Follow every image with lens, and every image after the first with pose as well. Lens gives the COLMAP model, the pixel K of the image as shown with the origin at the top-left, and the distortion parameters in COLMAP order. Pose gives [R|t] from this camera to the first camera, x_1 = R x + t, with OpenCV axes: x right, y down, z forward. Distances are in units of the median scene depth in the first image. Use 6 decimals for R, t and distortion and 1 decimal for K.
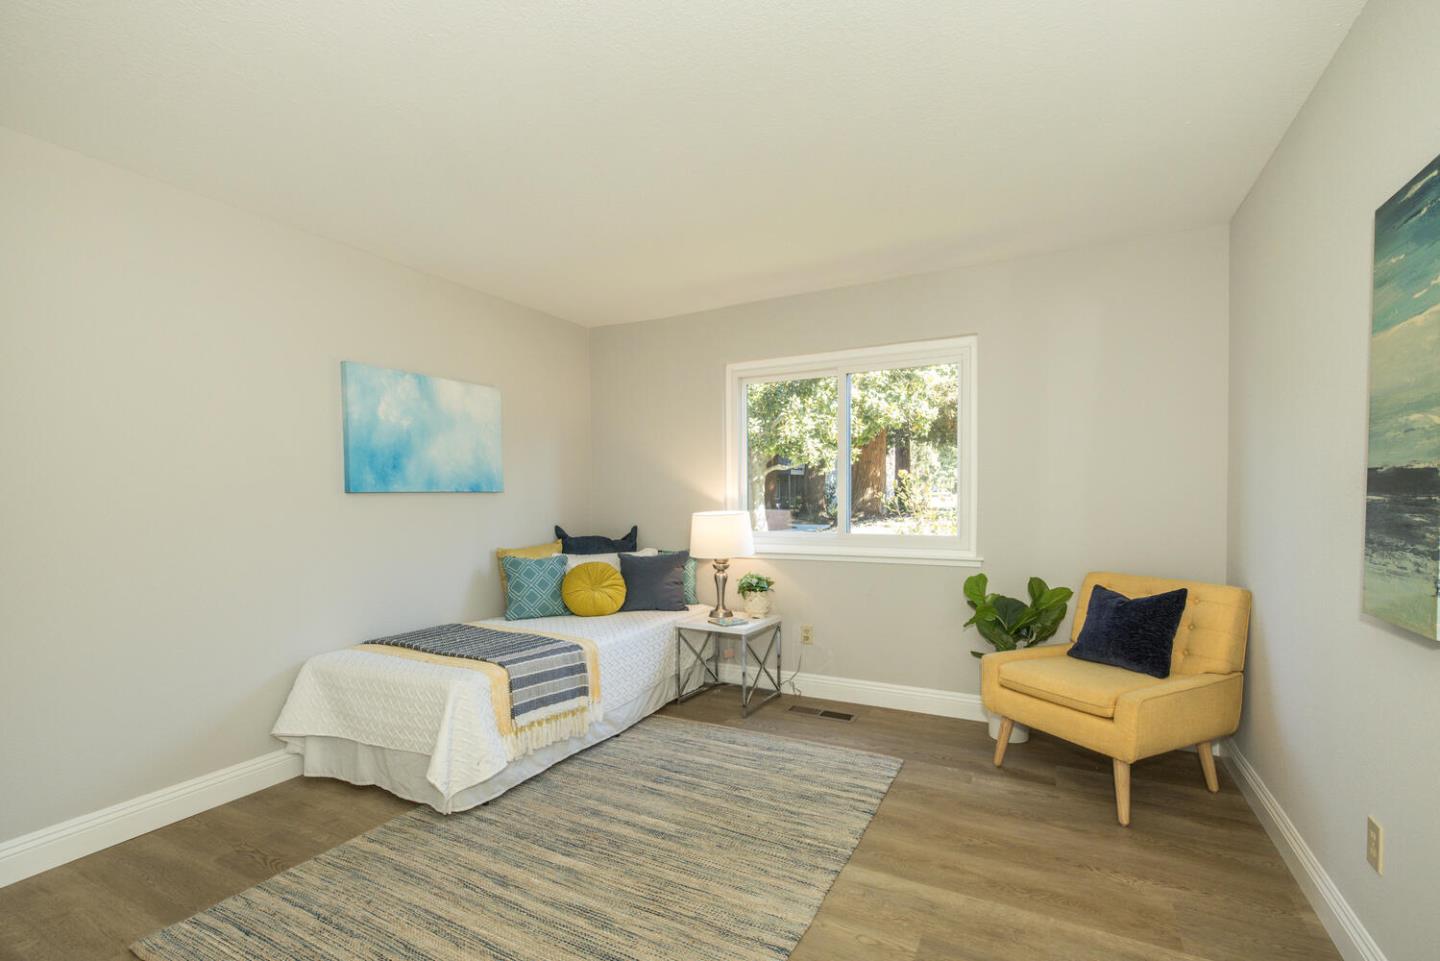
lens RADIAL K [[616.3, 0, 721.7], [0, 616.3, 496.5], [0, 0, 1]] dist [-0.000412, 0.000248]
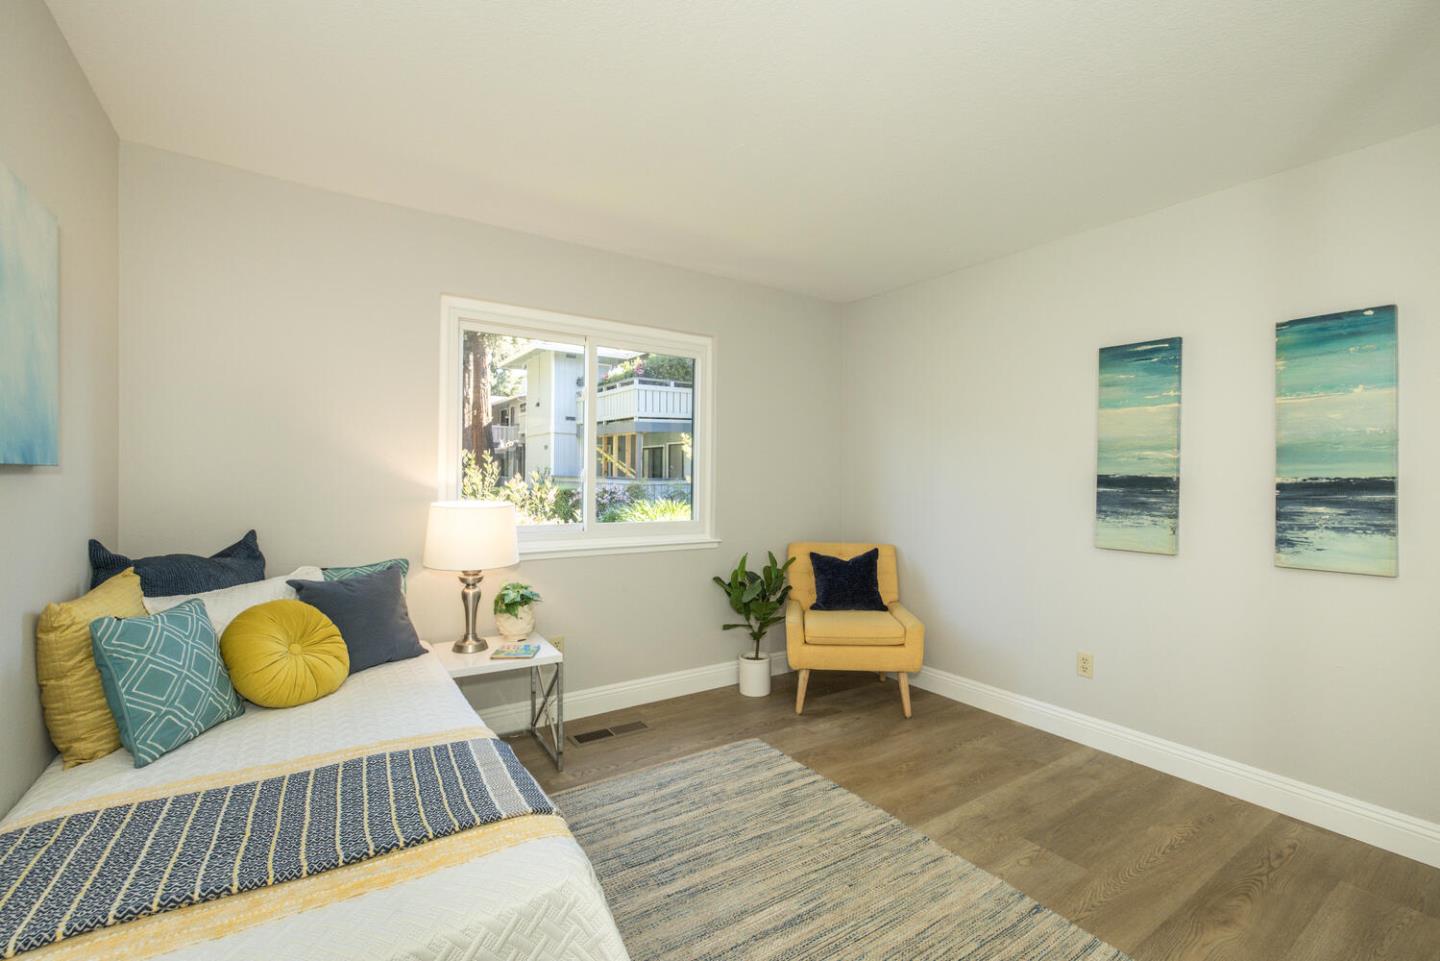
lens RADIAL K [[613.4, 0, 716.7], [0, 613.4, 469.2], [0, 0, 1]] dist [-0.001481, 0.000231]
pose [[0.493390, 0.026890, 0.869392, -0.698754], [-0.013144, 0.999638, -0.023460, -0.000873], [-0.869709, 0.000148, 0.493565, 0.589559]]
